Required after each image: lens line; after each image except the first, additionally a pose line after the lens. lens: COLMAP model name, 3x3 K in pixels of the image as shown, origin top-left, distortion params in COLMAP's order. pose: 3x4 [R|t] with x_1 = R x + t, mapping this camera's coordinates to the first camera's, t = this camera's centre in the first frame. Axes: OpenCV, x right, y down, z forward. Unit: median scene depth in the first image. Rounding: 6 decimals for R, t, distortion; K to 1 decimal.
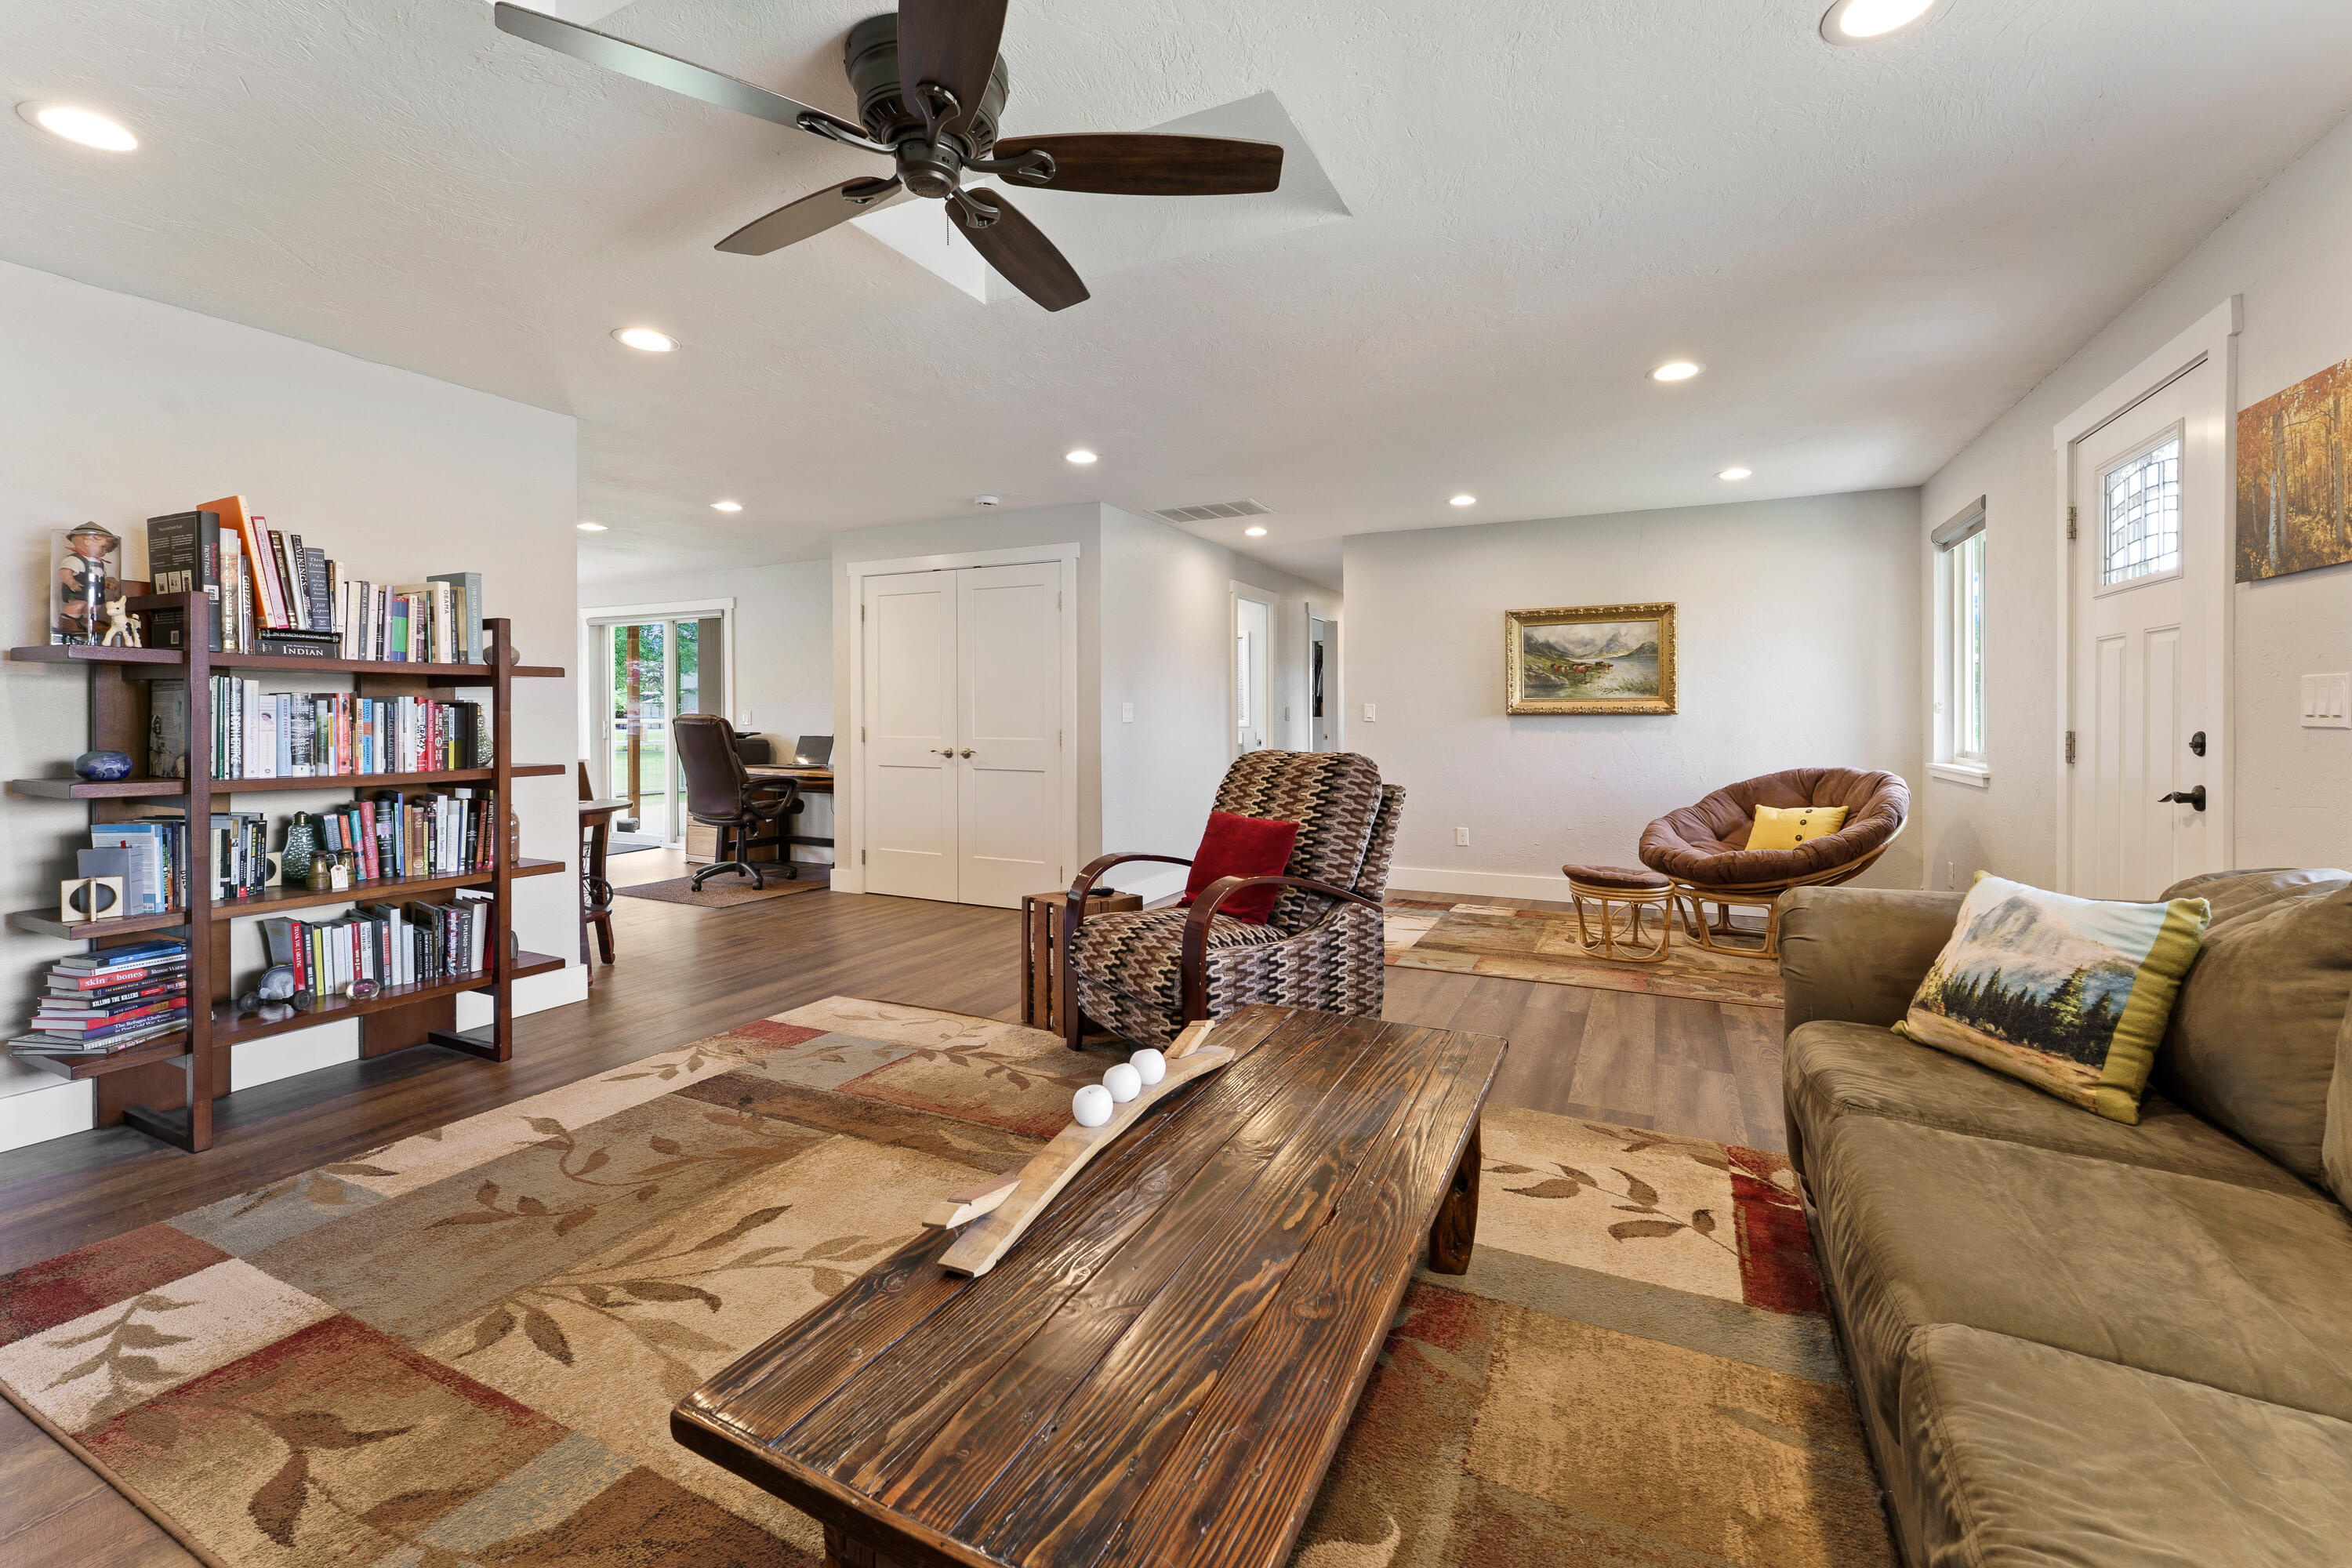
lens RADIAL K [[969.7, 0, 1185.0], [0, 969.7, 710.4], [0, 0, 1]] dist [0.000427, -0.000313]
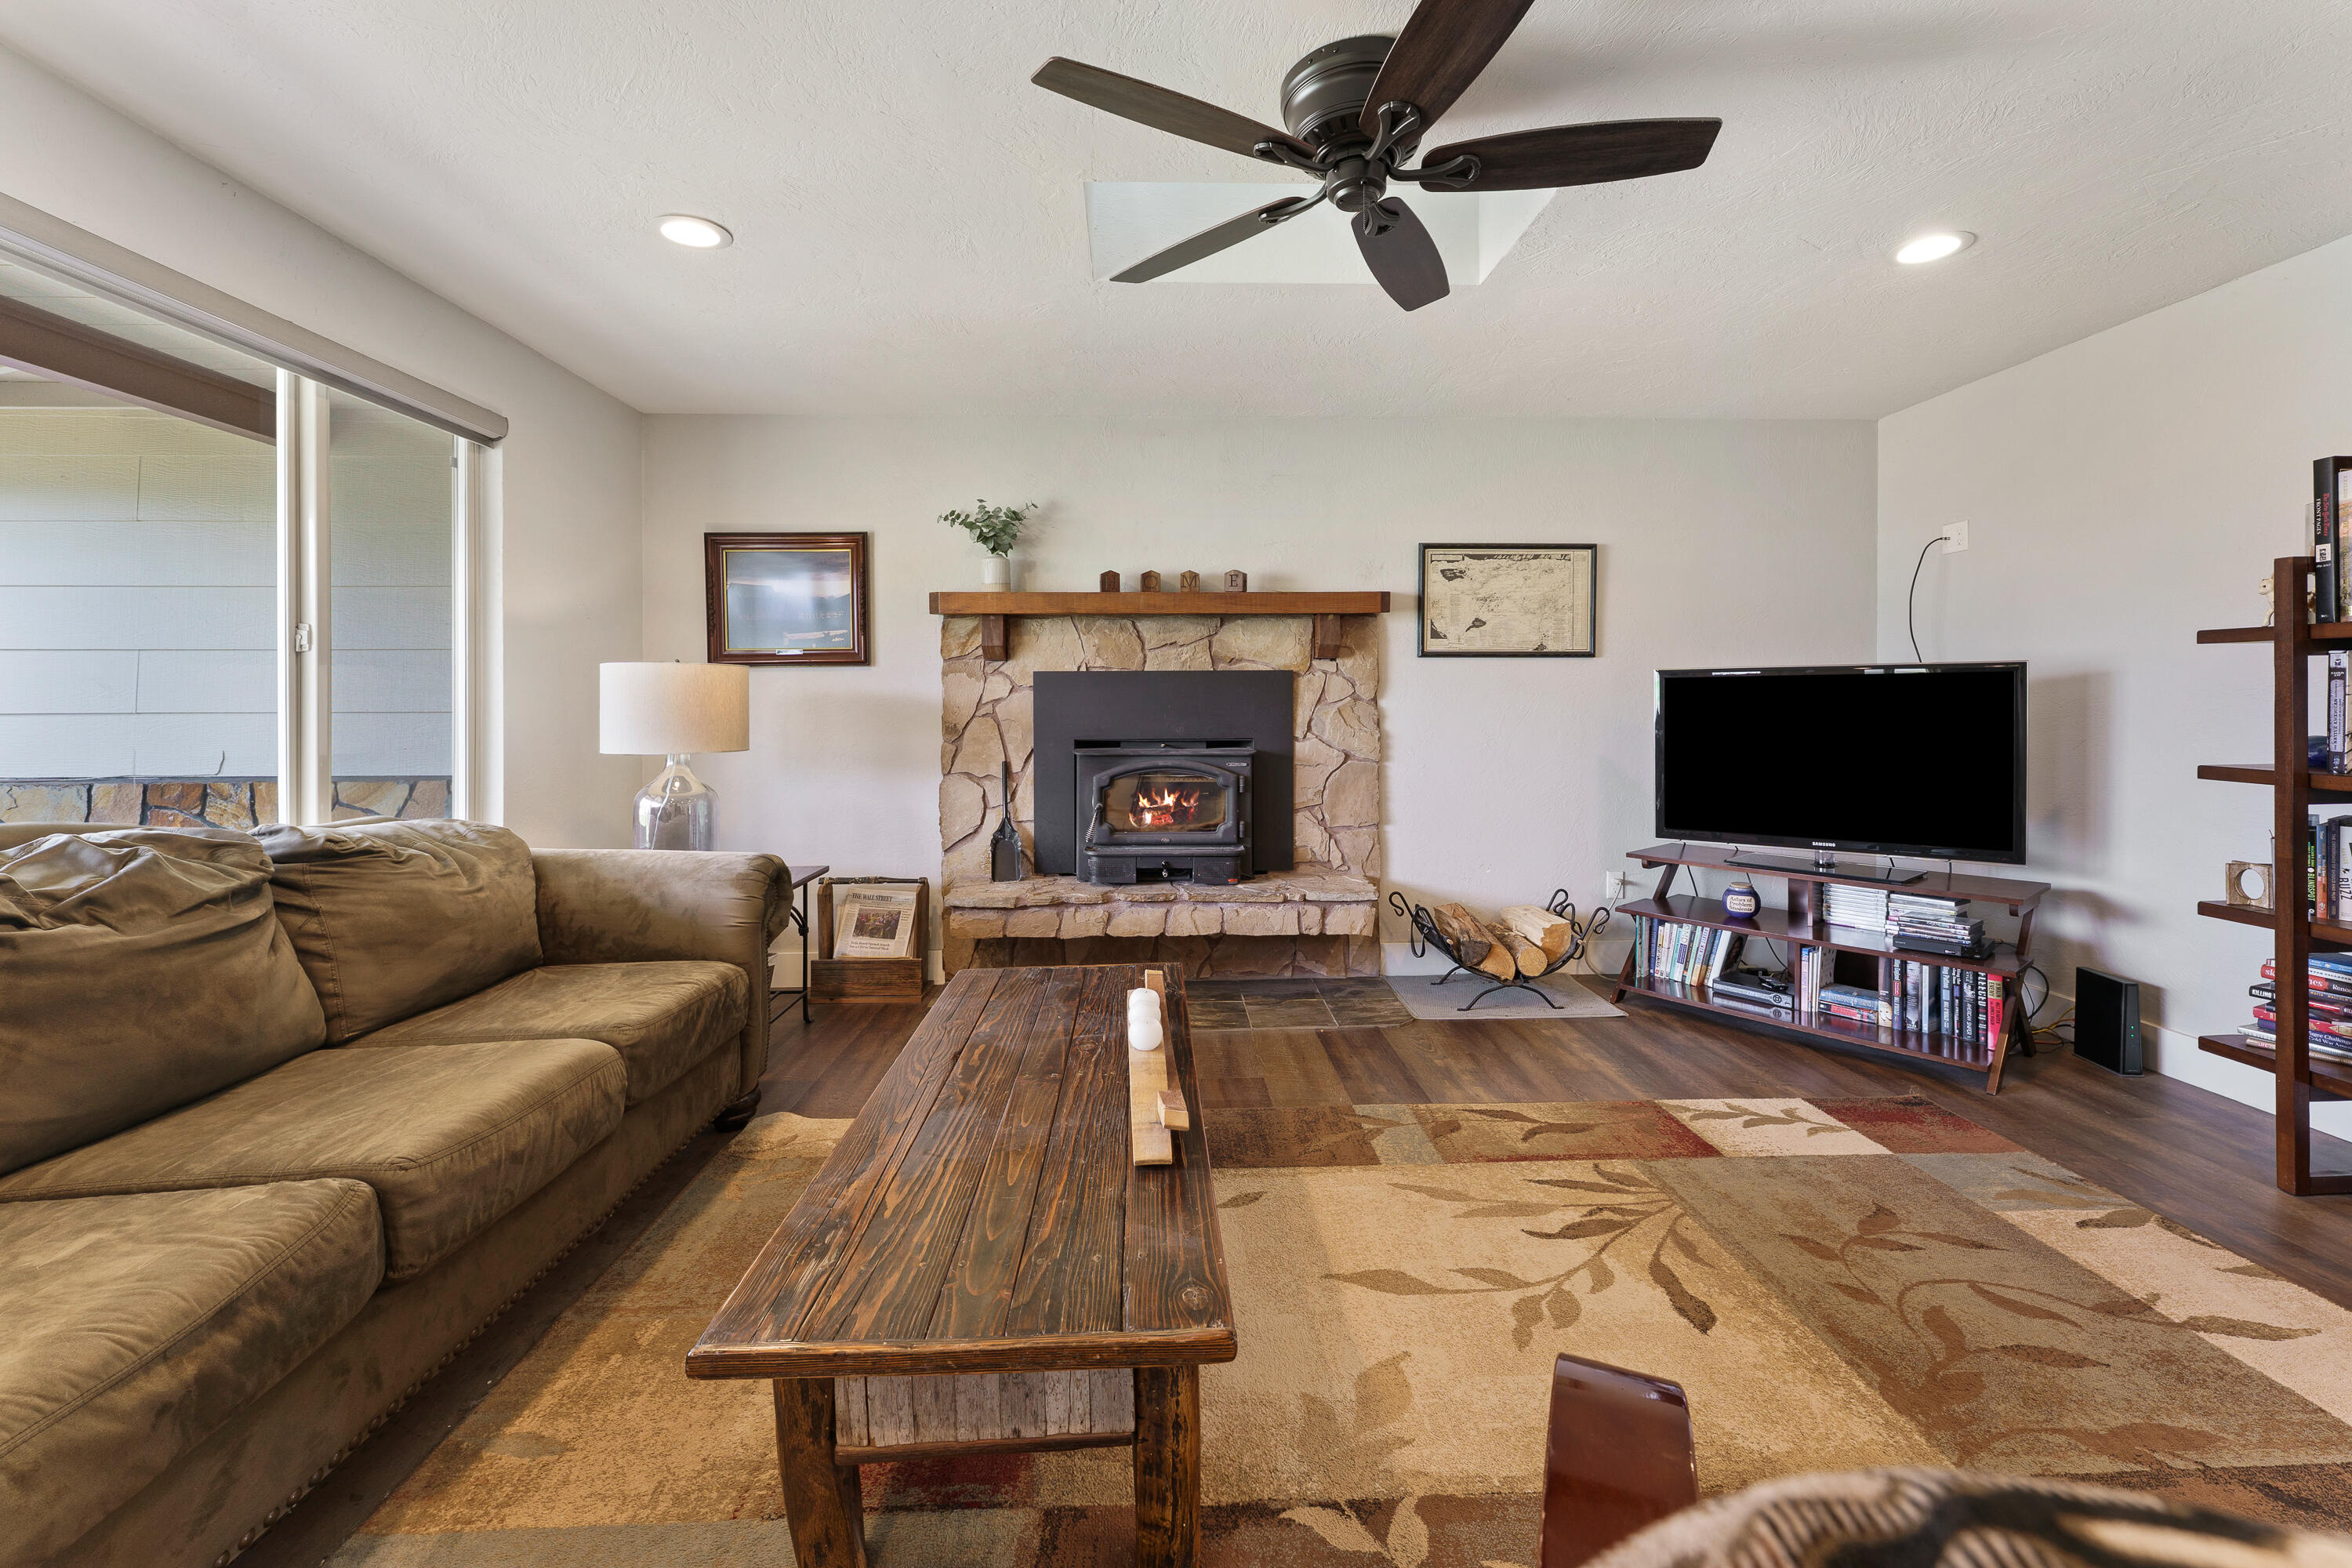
lens RADIAL K [[969.7, 0, 1185.0], [0, 969.7, 710.4], [0, 0, 1]] dist [0.000427, -0.000313]
pose [[-0.878538, 0.007065, -0.477619, 0.315609], [0.008824, 0.999960, -0.001440, 0.008606], [0.477590, -0.005480, -0.878566, 1.432886]]
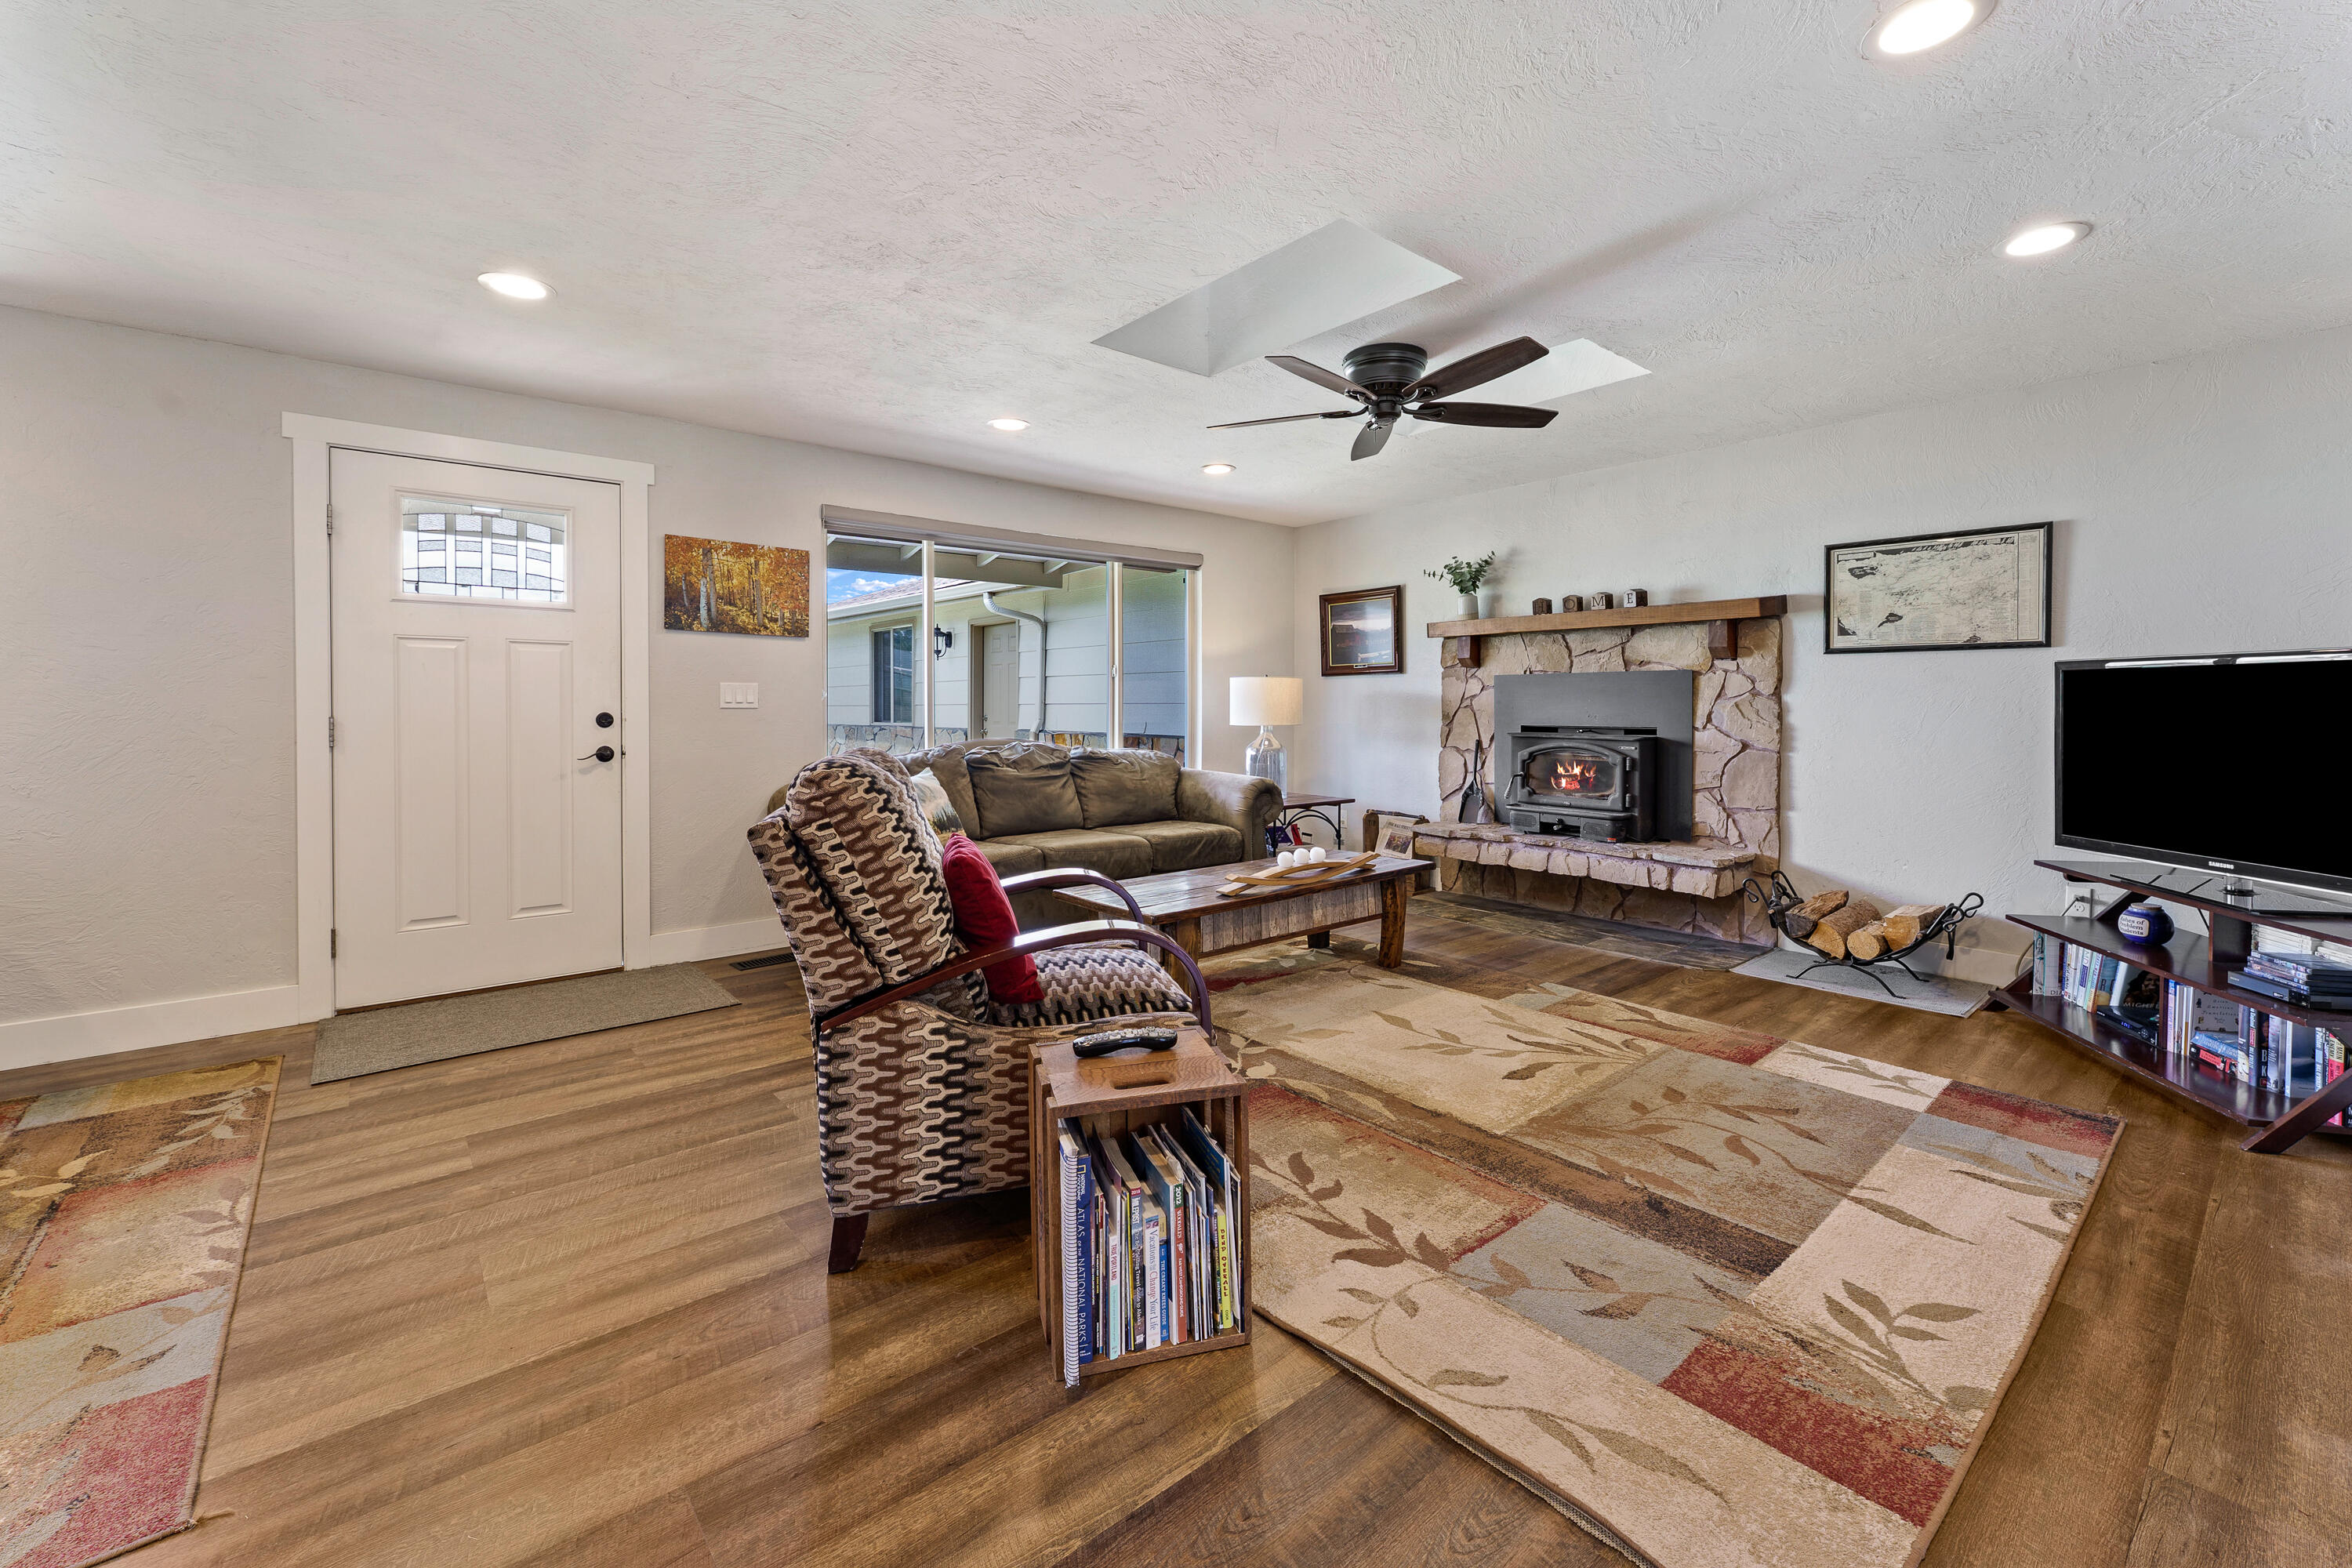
lens RADIAL K [[969.7, 0, 1185.0], [0, 969.7, 710.4], [0, 0, 1]] dist [0.000427, -0.000313]
pose [[-0.917805, -0.000239, 0.397031, -0.511587], [0.000107, 1.000000, 0.000851, 0.018743], [-0.397031, 0.000824, -0.917805, 2.267987]]
